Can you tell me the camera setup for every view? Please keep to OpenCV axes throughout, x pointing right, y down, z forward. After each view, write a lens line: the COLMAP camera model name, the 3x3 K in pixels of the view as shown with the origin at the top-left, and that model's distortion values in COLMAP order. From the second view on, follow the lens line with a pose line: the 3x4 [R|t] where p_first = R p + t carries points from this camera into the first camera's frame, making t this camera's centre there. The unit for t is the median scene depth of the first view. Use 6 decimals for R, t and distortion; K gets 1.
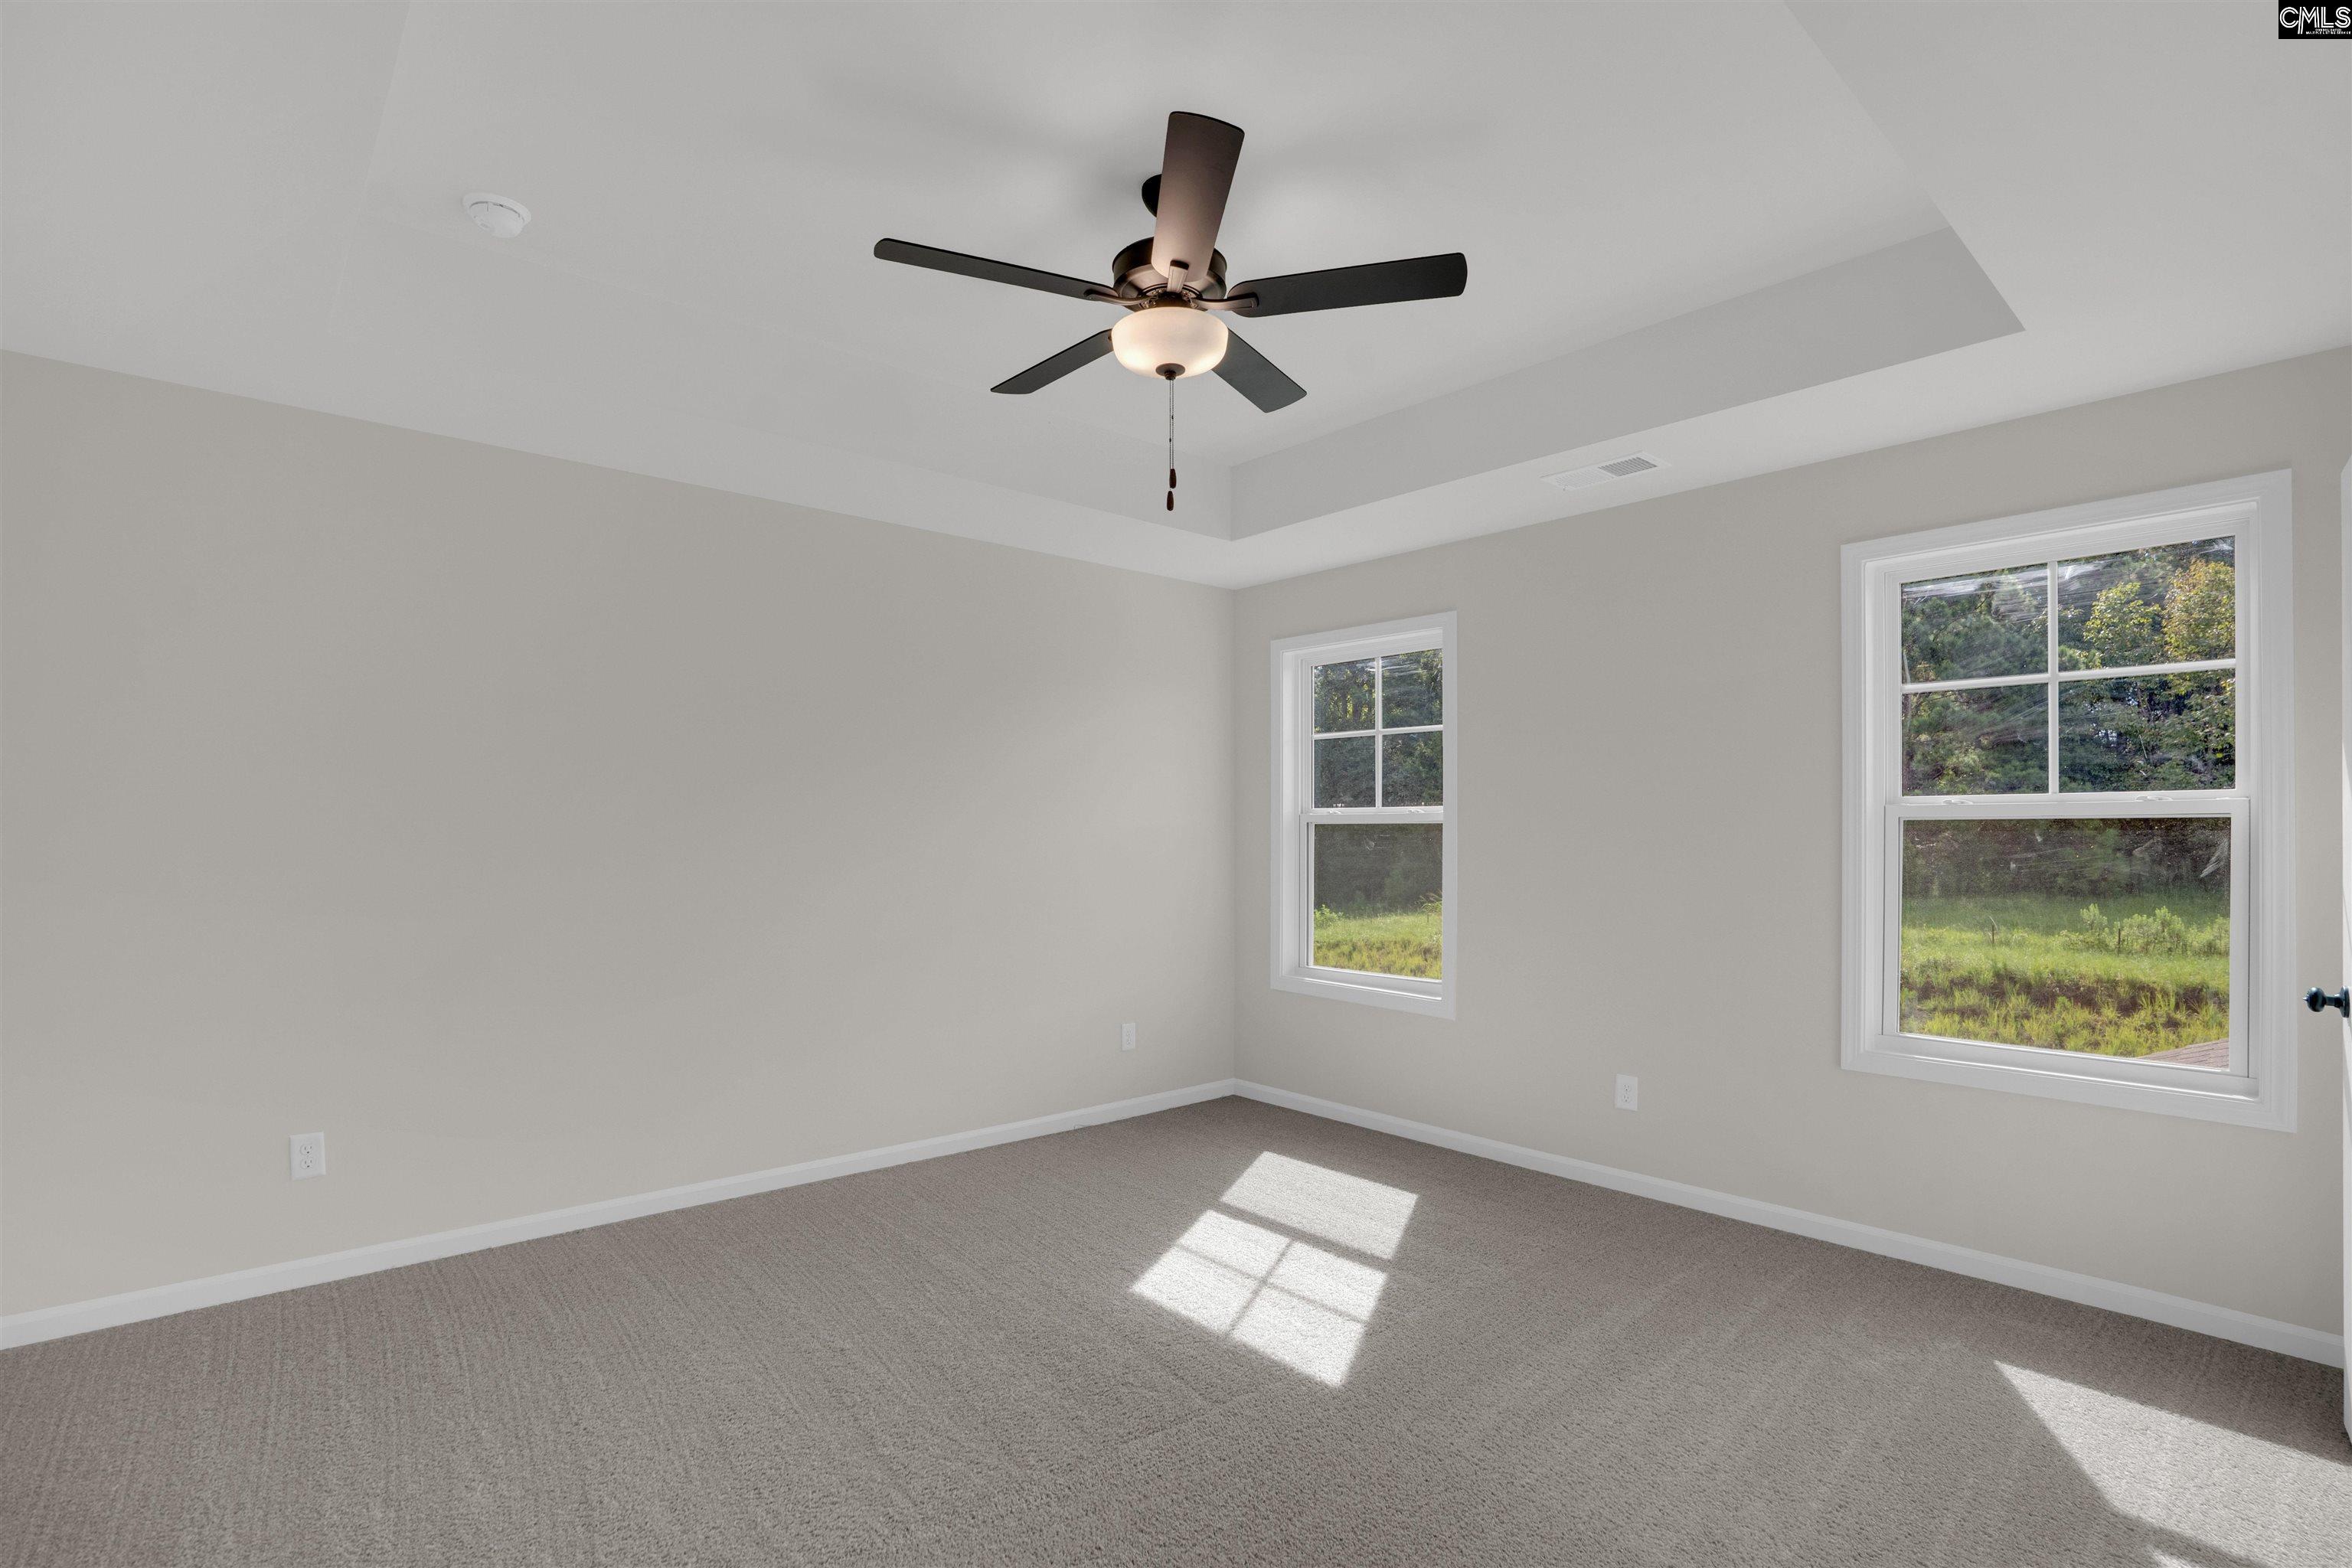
lens RADIAL K [[1098.6, 0, 1174.3], [0, 1098.6, 812.5], [0, 0, 1]] dist [0.001803, 0.000122]
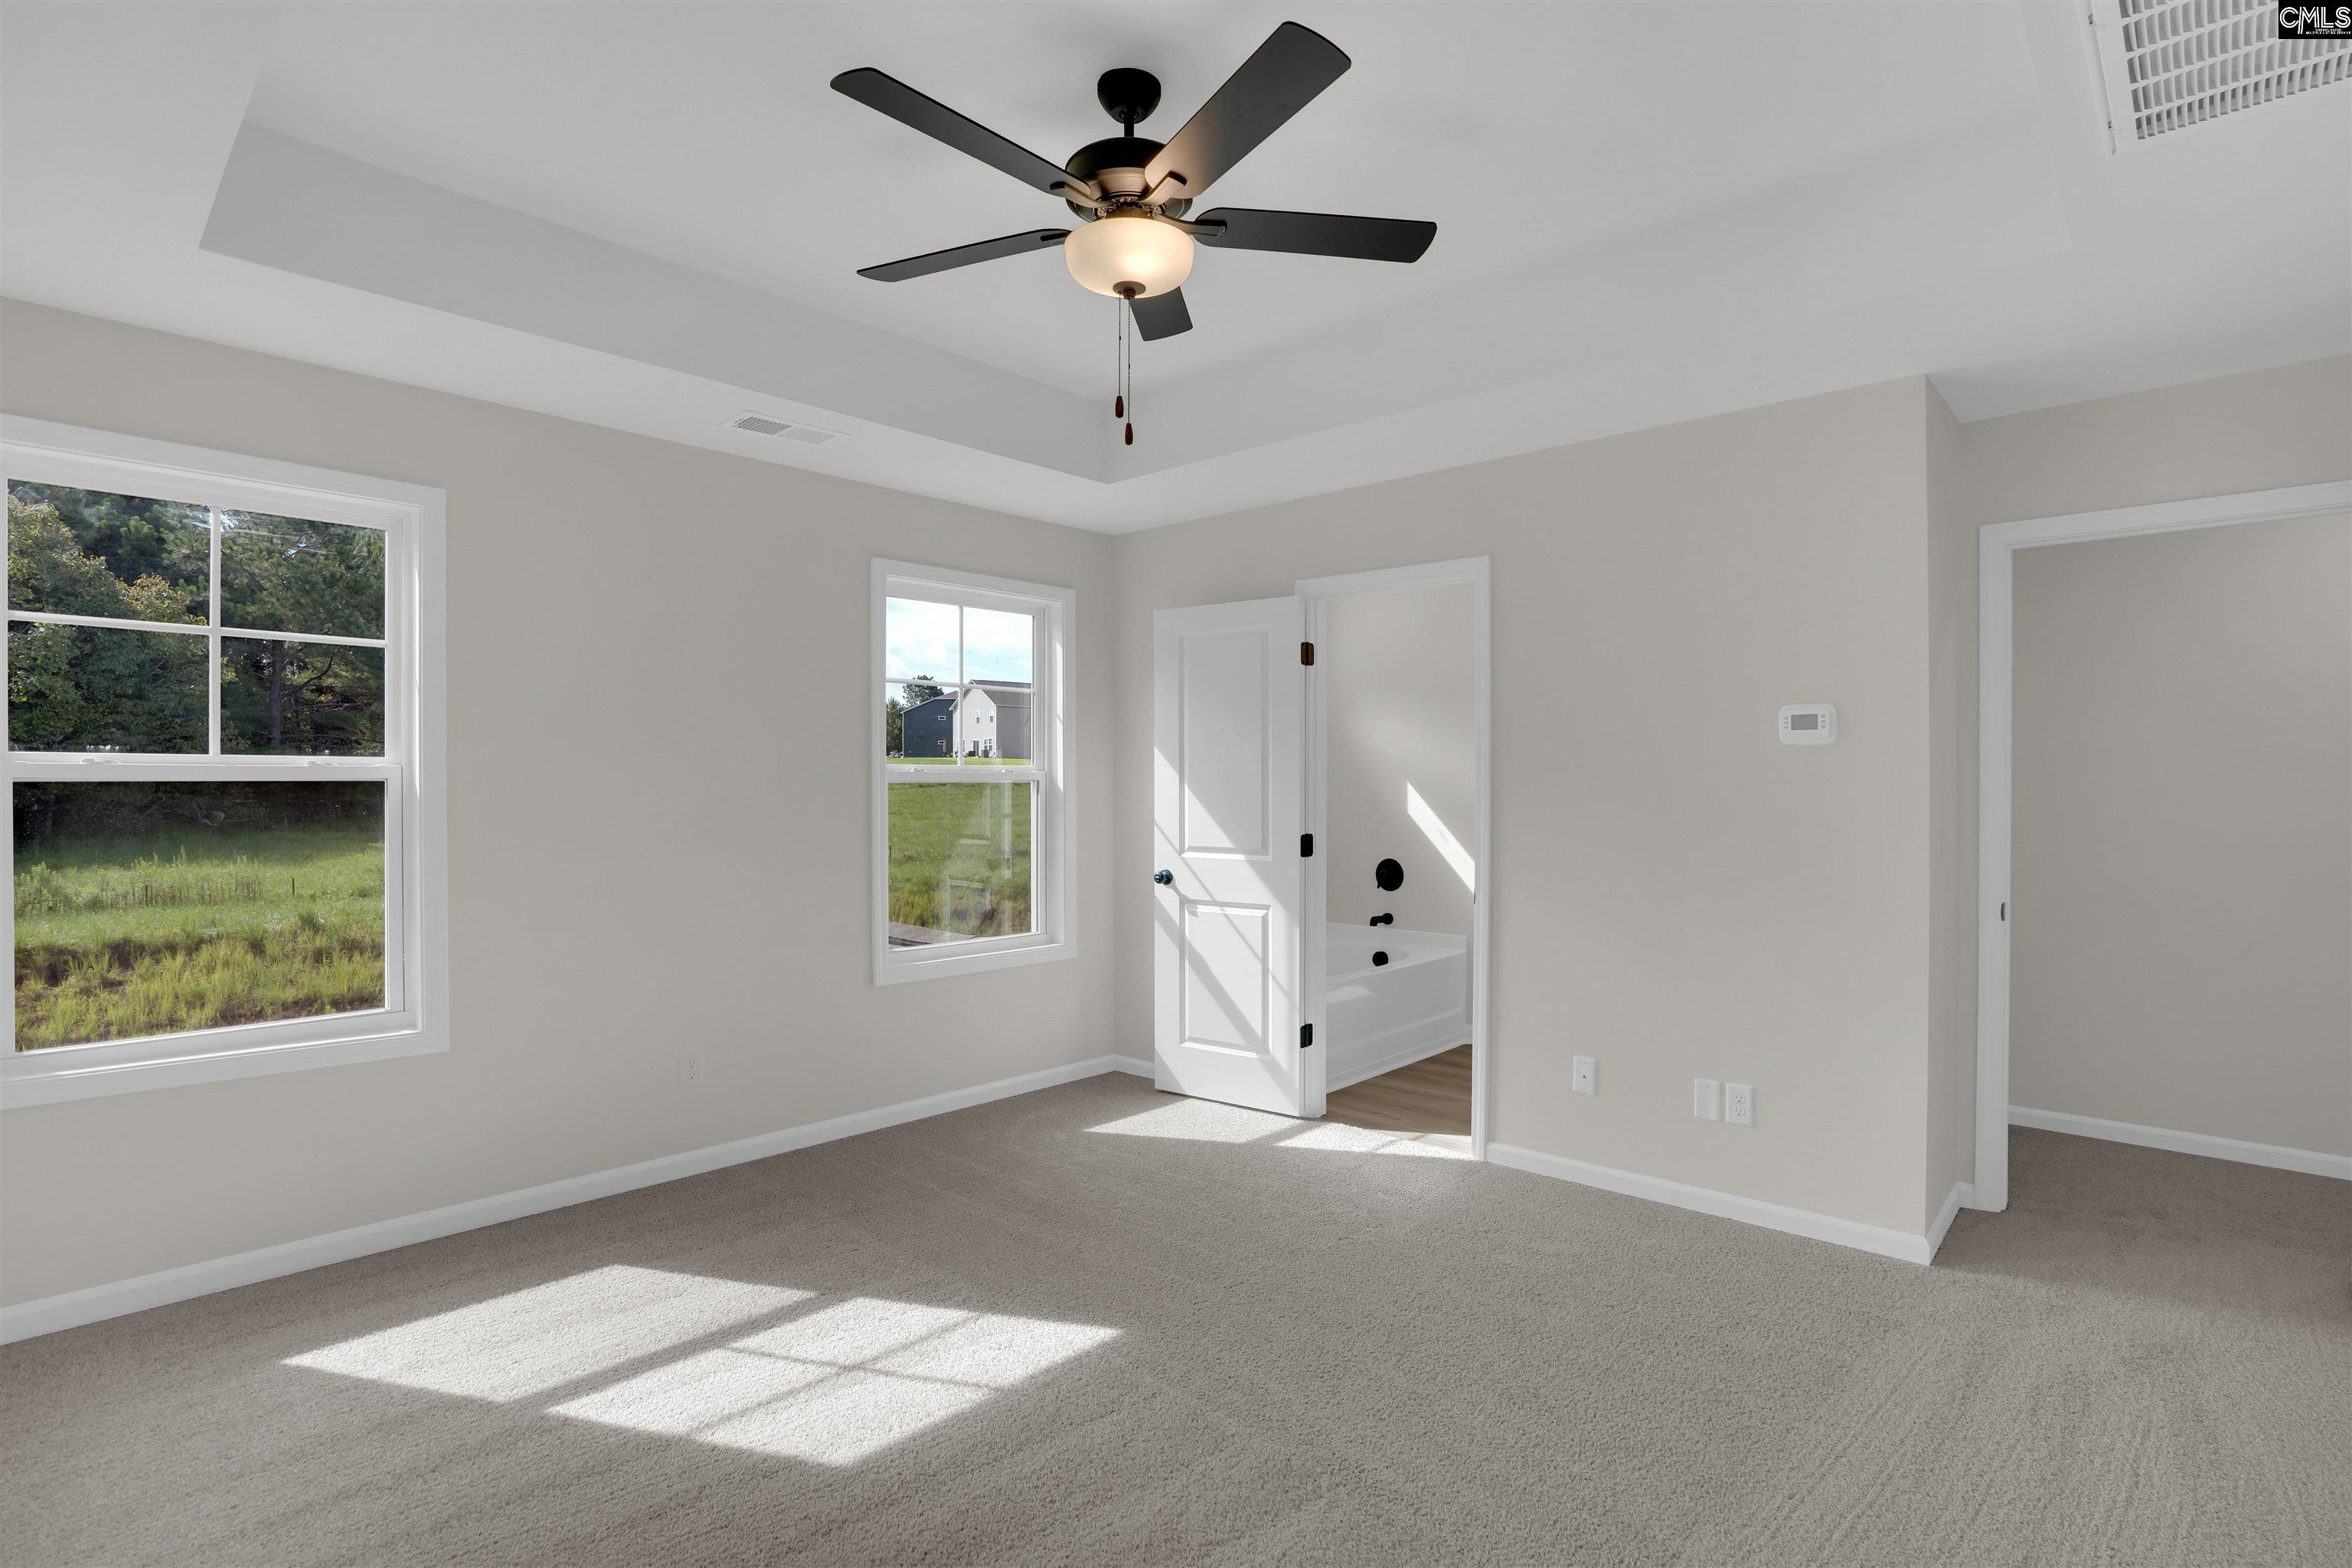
lens RADIAL K [[1138.9, 0, 1171.2], [0, 1138.9, 771.2], [0, 0, 1]] dist [-0.068601, 0.028028]
pose [[-0.079226, 0.013987, 0.996759, -0.470390], [-0.020143, 0.999675, -0.015629, 0.003227], [-0.996653, -0.021316, -0.078919, 0.533894]]
